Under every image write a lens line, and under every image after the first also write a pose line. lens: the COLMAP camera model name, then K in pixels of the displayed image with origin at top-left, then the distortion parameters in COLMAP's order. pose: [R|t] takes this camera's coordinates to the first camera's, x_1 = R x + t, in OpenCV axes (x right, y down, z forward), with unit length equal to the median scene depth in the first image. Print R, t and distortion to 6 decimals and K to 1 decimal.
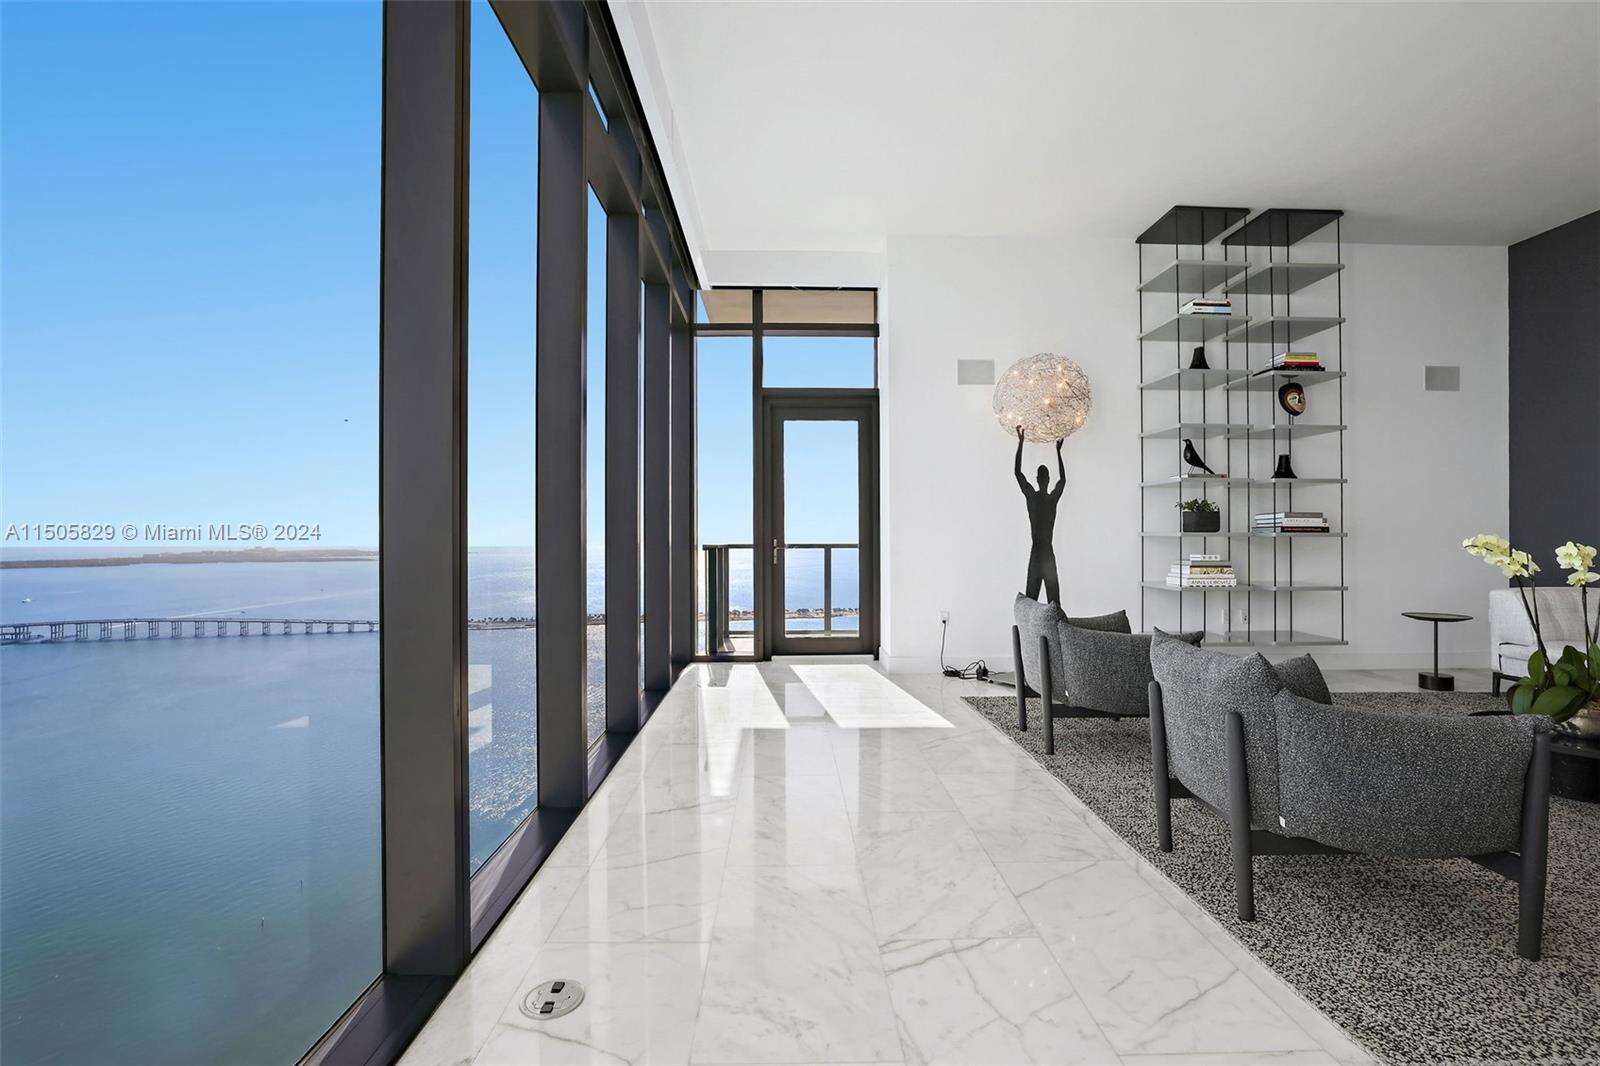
lens RADIAL K [[699.9, 0, 793.2], [0, 699.9, 535.8], [0, 0, 1]] dist [-0.041519, 0.016419]
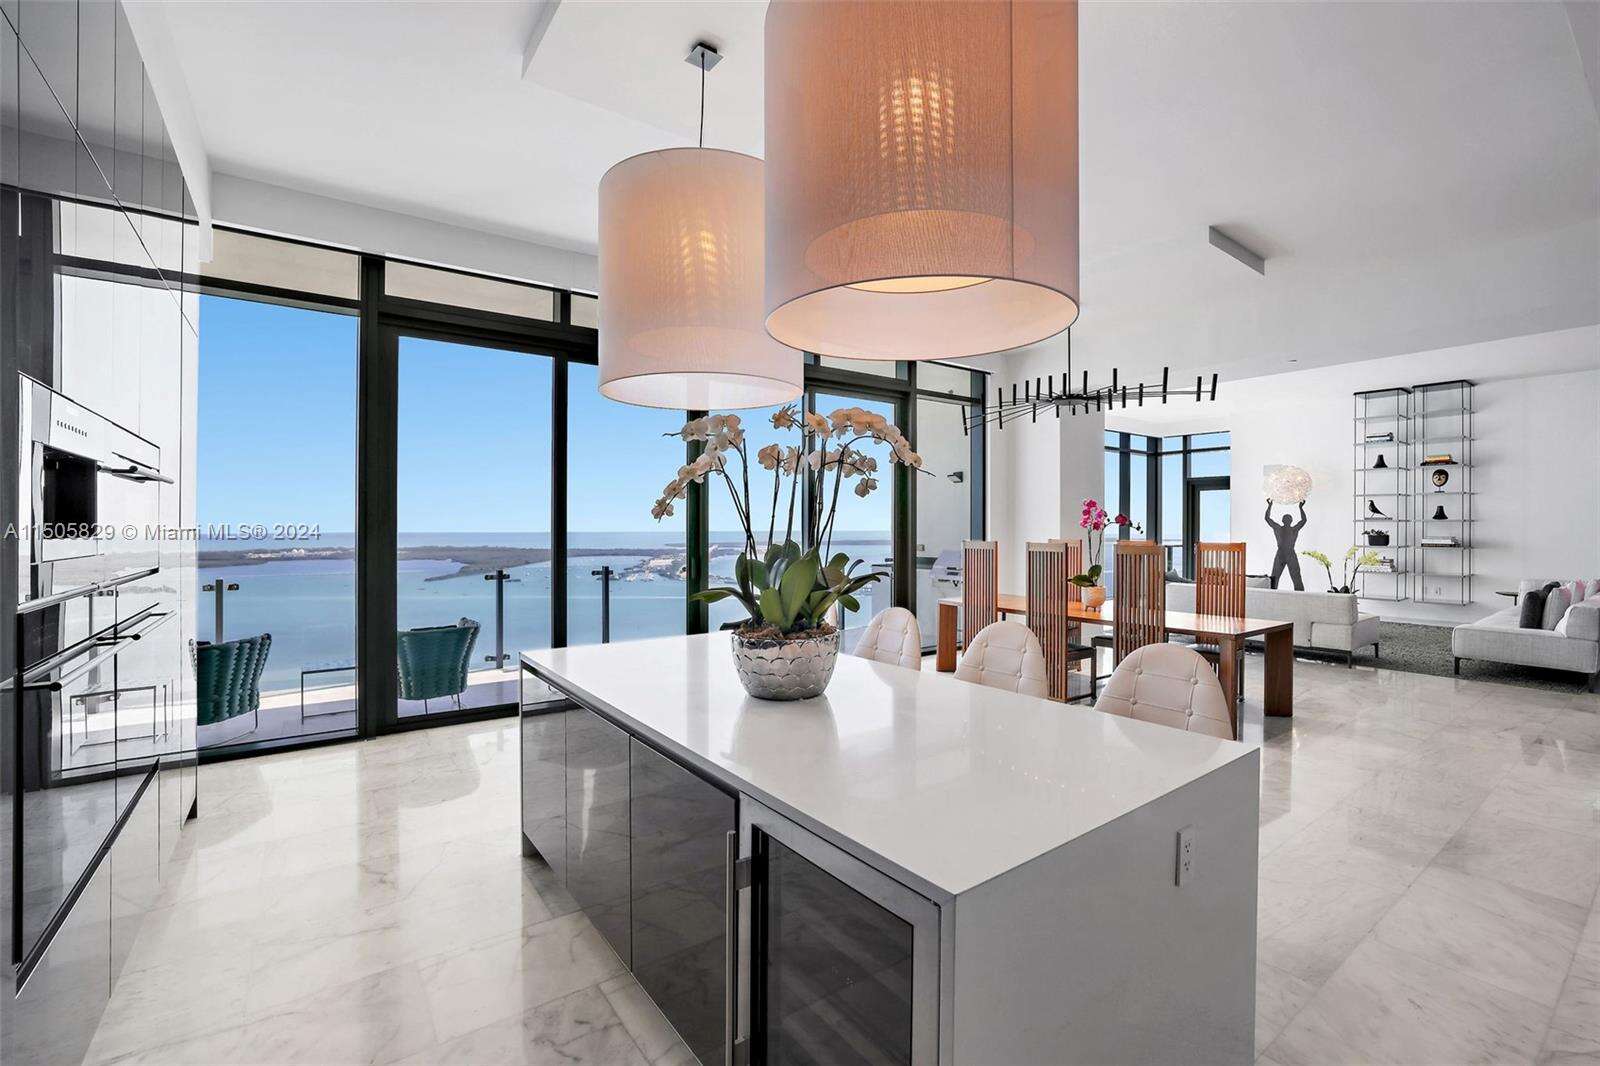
lens RADIAL K [[688.1, 0, 800.0], [0, 688.1, 533.0], [0, 0, 1]] dist [-0.015382, 0.009086]
pose [[0.569989, 0.010810, -0.821582, 1.278109], [-0.000188, 0.999915, 0.013026, -0.068206], [0.821653, -0.007270, 0.569942, -1.584987]]
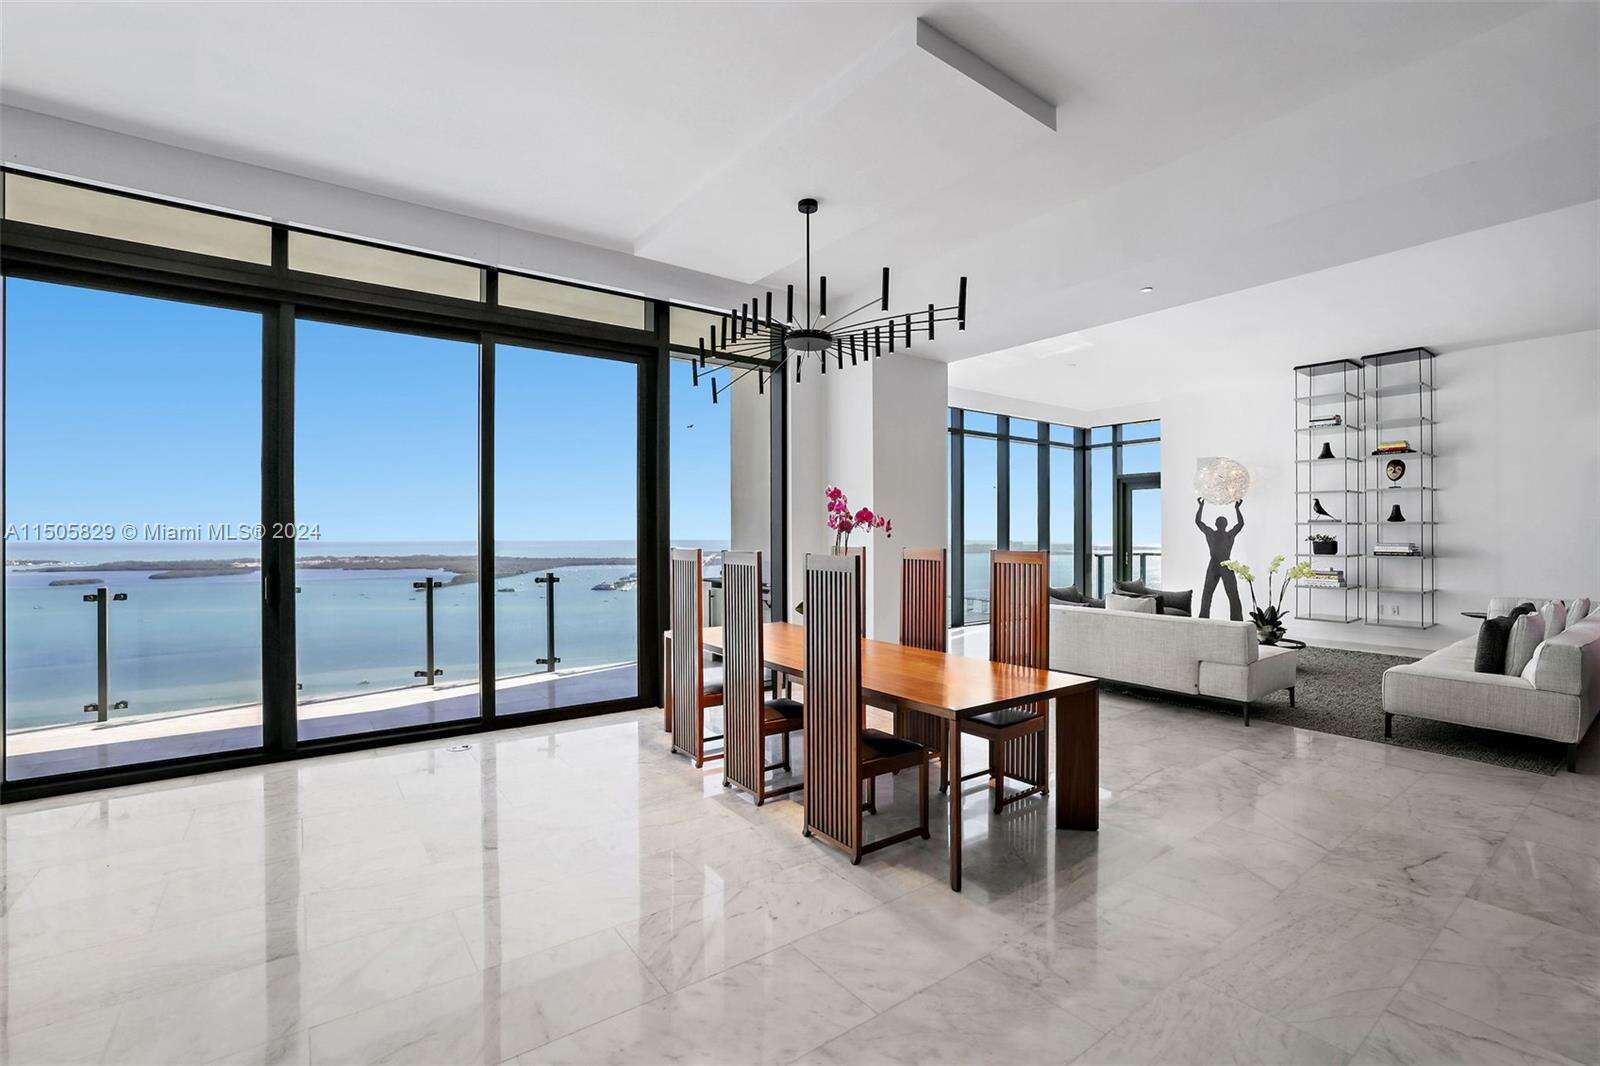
lens RADIAL K [[699.9, 0, 793.2], [0, 699.9, 535.8], [0, 0, 1]] dist [-0.041519, 0.016419]
pose [[0.565283, 0.003390, -0.824890, 1.230644], [0.000609, 0.999990, 0.004526, -0.057428], [0.824897, -0.003061, 0.565275, -1.008989]]
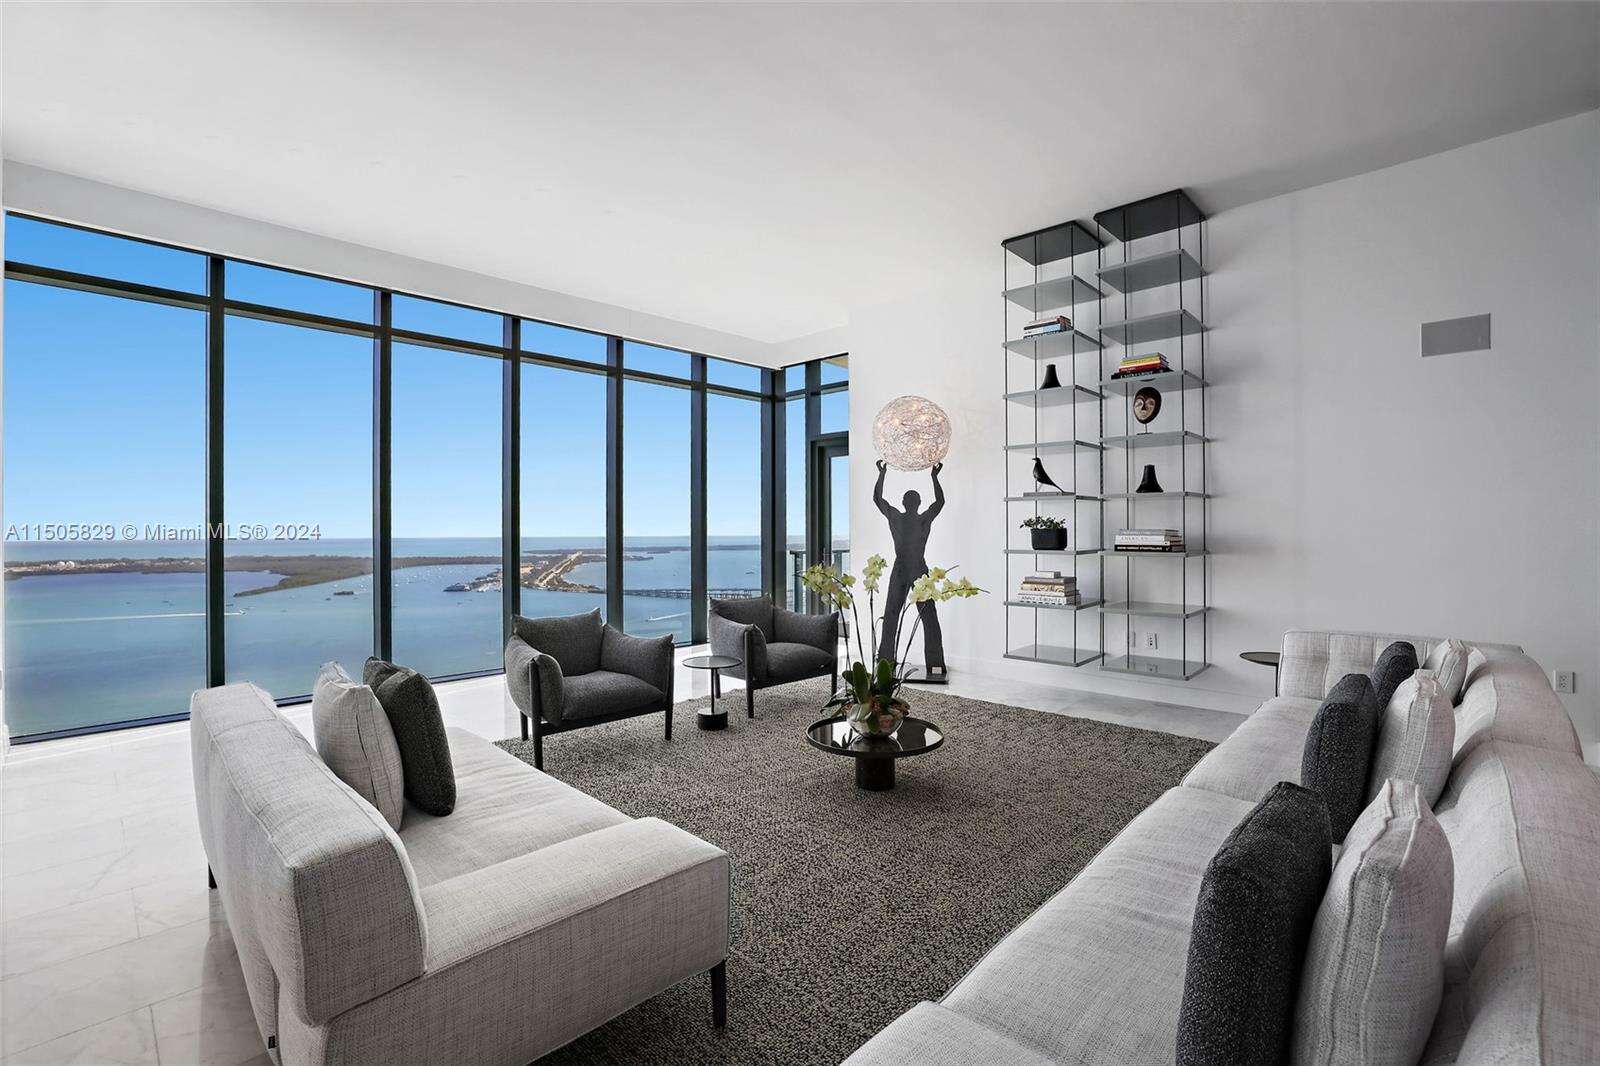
lens RADIAL K [[712.7, 0, 778.1], [0, 712.7, 533.6], [0, 0, 1]] dist [-0.021534, 0.000014]
pose [[0.689833, 0.002145, -0.723965, 1.065378], [0.005226, 0.999955, 0.007943, -0.037888], [0.723950, -0.009263, 0.689791, -0.006175]]
